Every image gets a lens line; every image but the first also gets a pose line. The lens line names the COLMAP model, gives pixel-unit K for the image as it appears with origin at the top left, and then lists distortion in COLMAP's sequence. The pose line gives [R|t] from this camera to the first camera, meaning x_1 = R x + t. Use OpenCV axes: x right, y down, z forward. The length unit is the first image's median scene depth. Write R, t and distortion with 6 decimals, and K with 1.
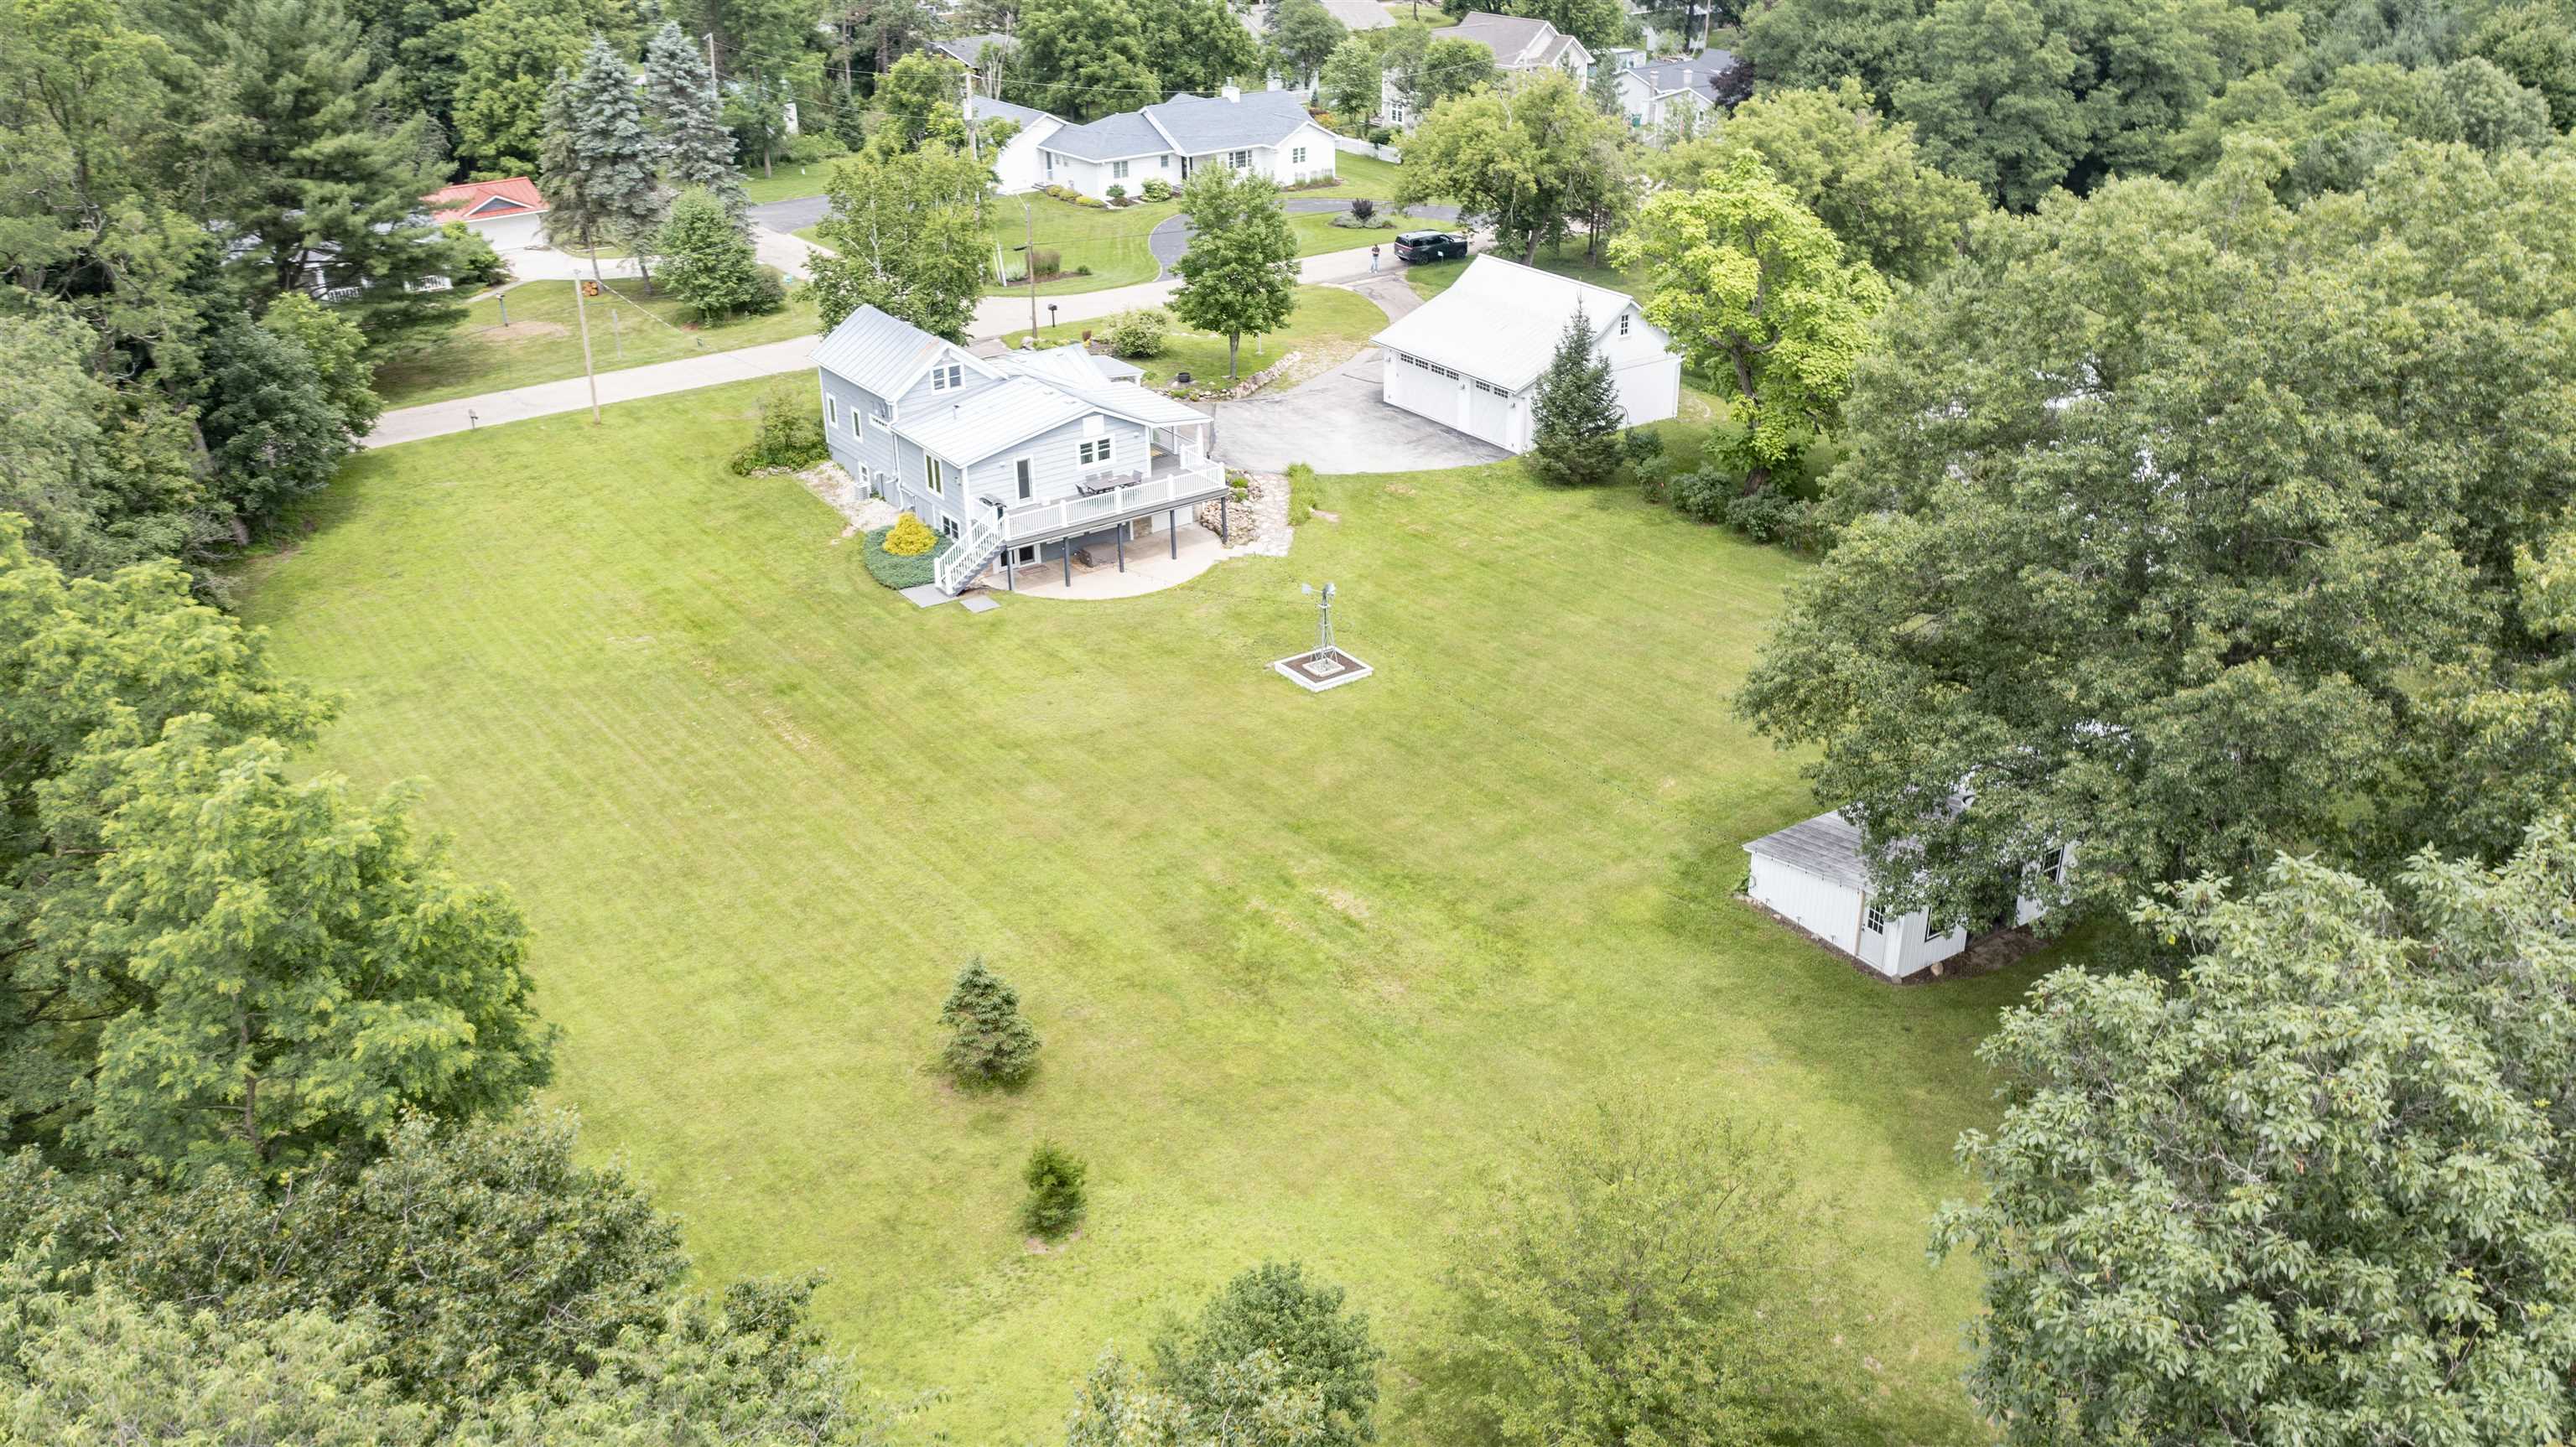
lens RADIAL K [[2053.3, 0, 1295.5], [0, 2053.3, 714.7], [0, 0, 1]] dist [-0.008197, -0.011818]
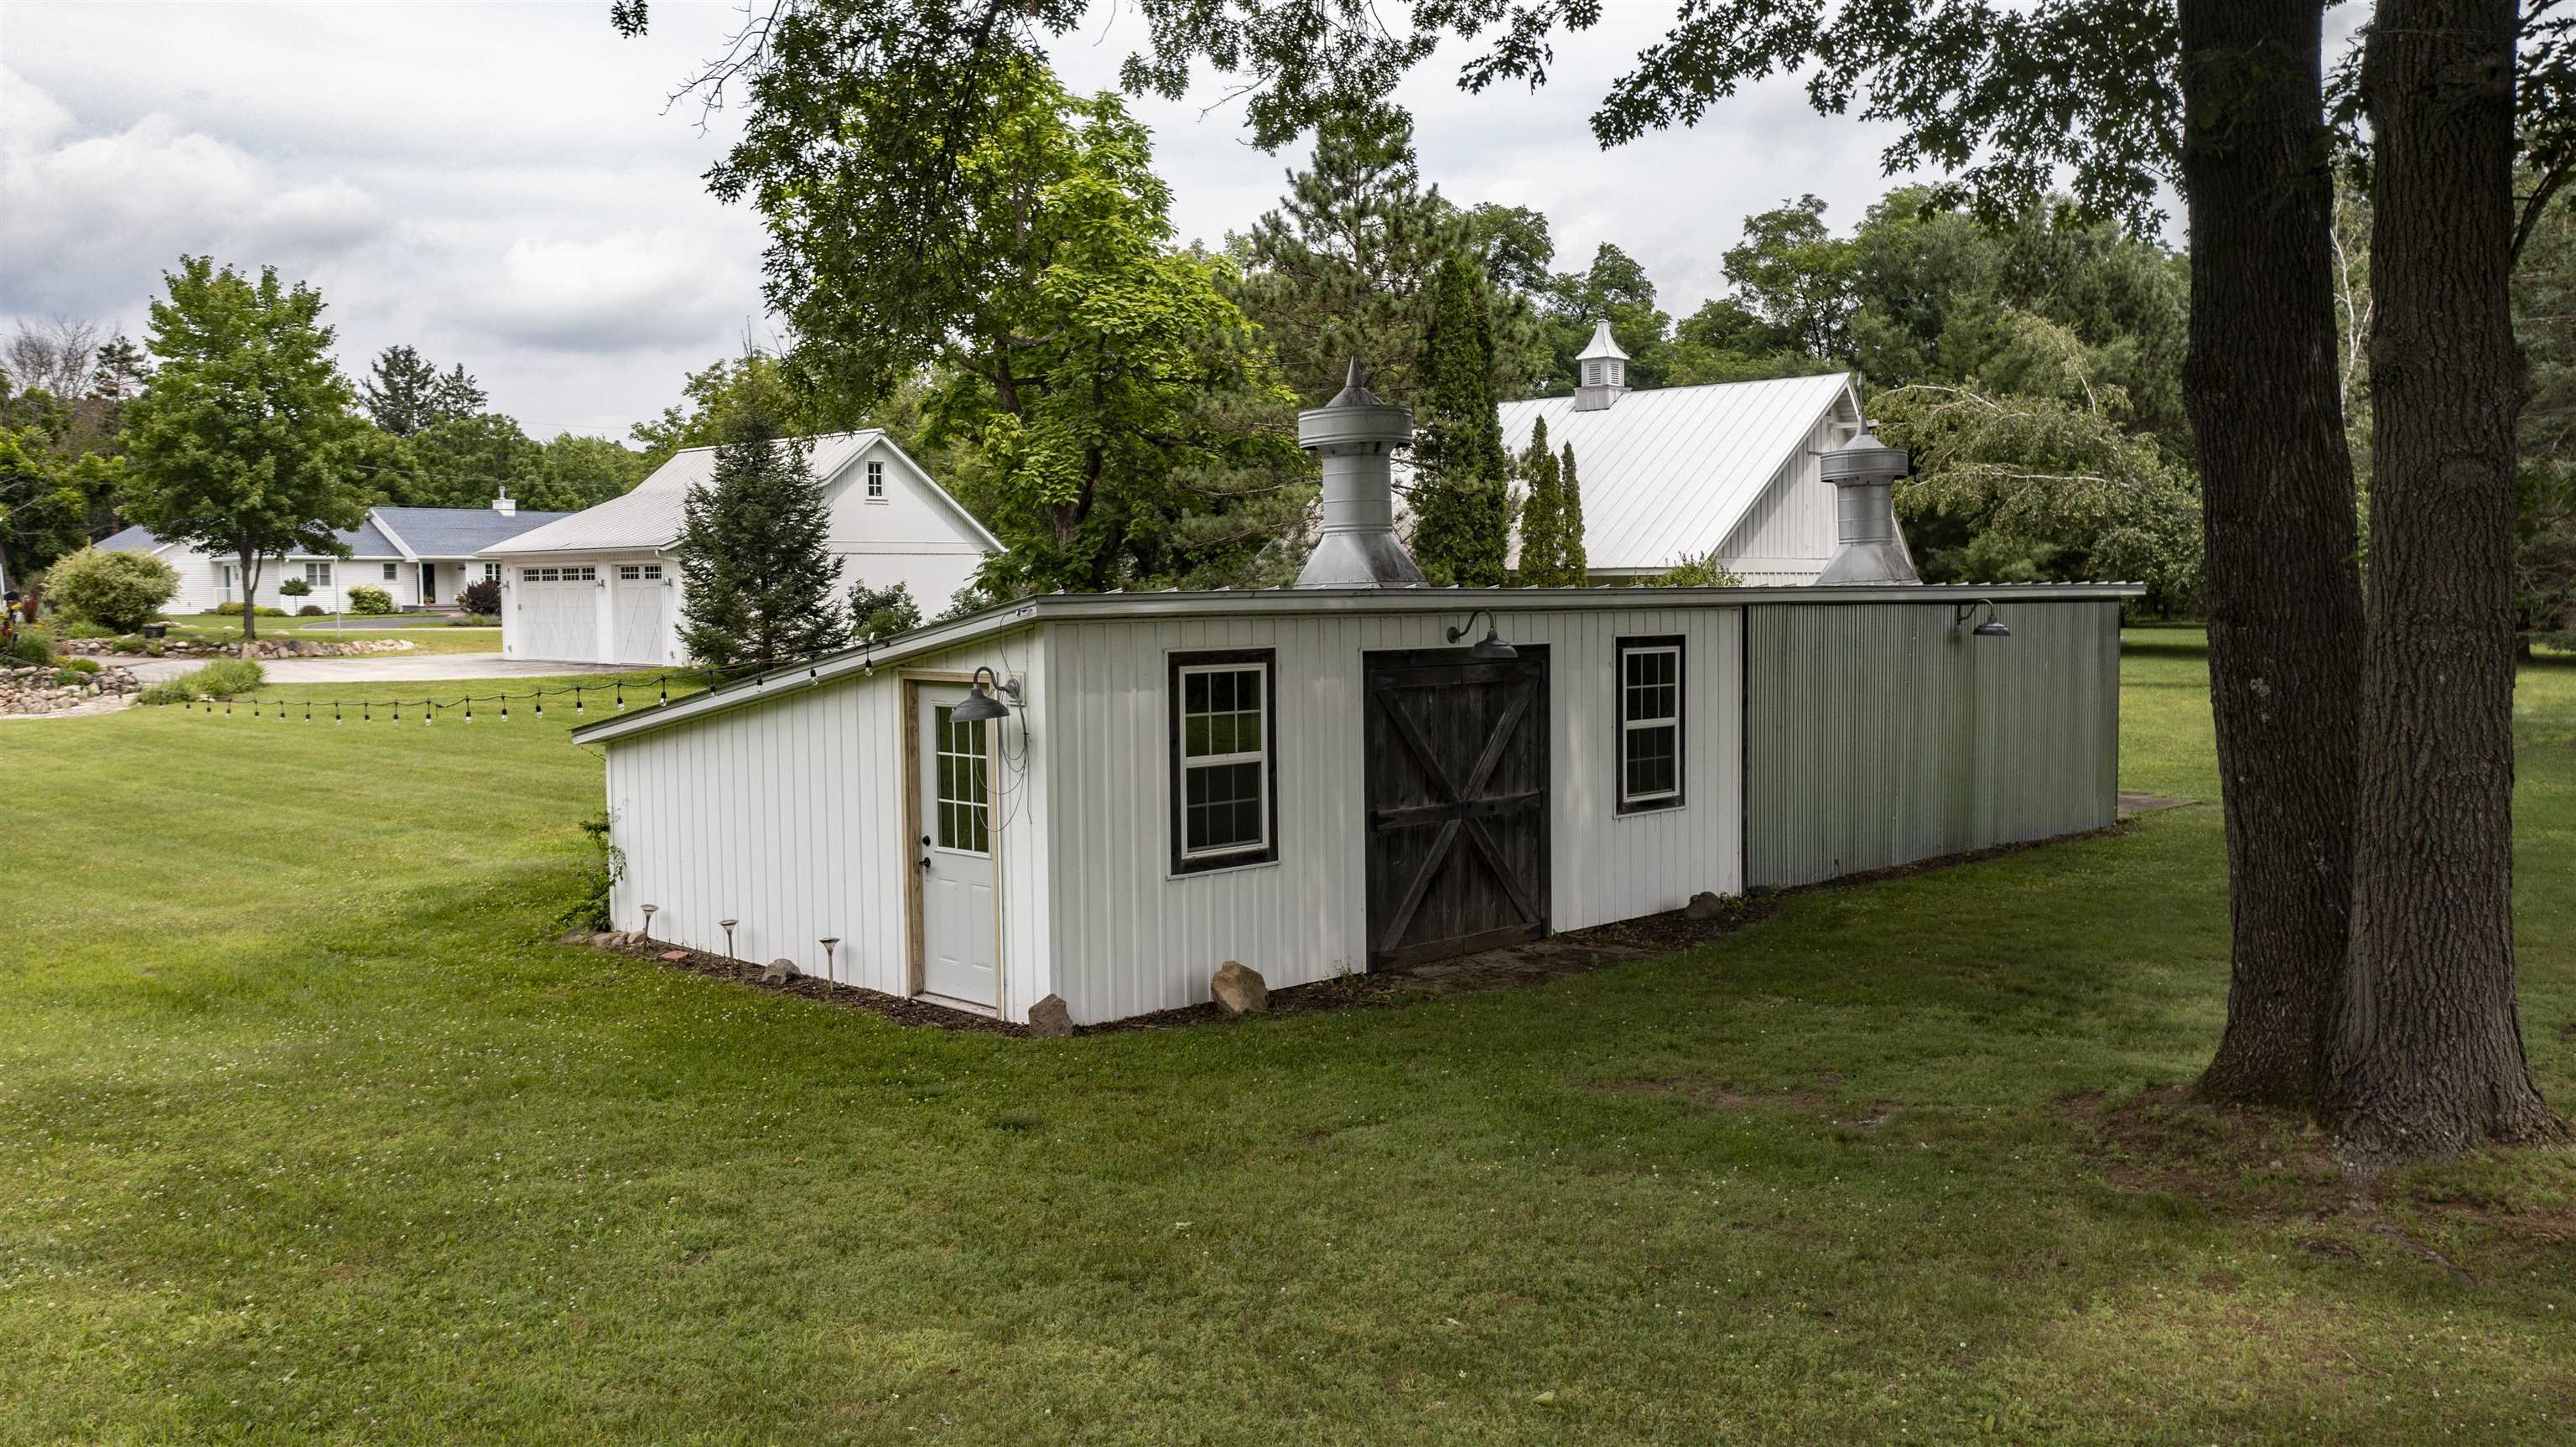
lens RADIAL K [[2053.3, 0, 1295.5], [0, 2053.3, 714.7], [0, 0, 1]] dist [-0.008197, -0.011818]
pose [[0.979378, -0.017656, 0.201263, 0.178584], [0.090261, 0.929468, -0.357689, 0.115899], [-0.180752, 0.368479, 0.911895, 0.508856]]
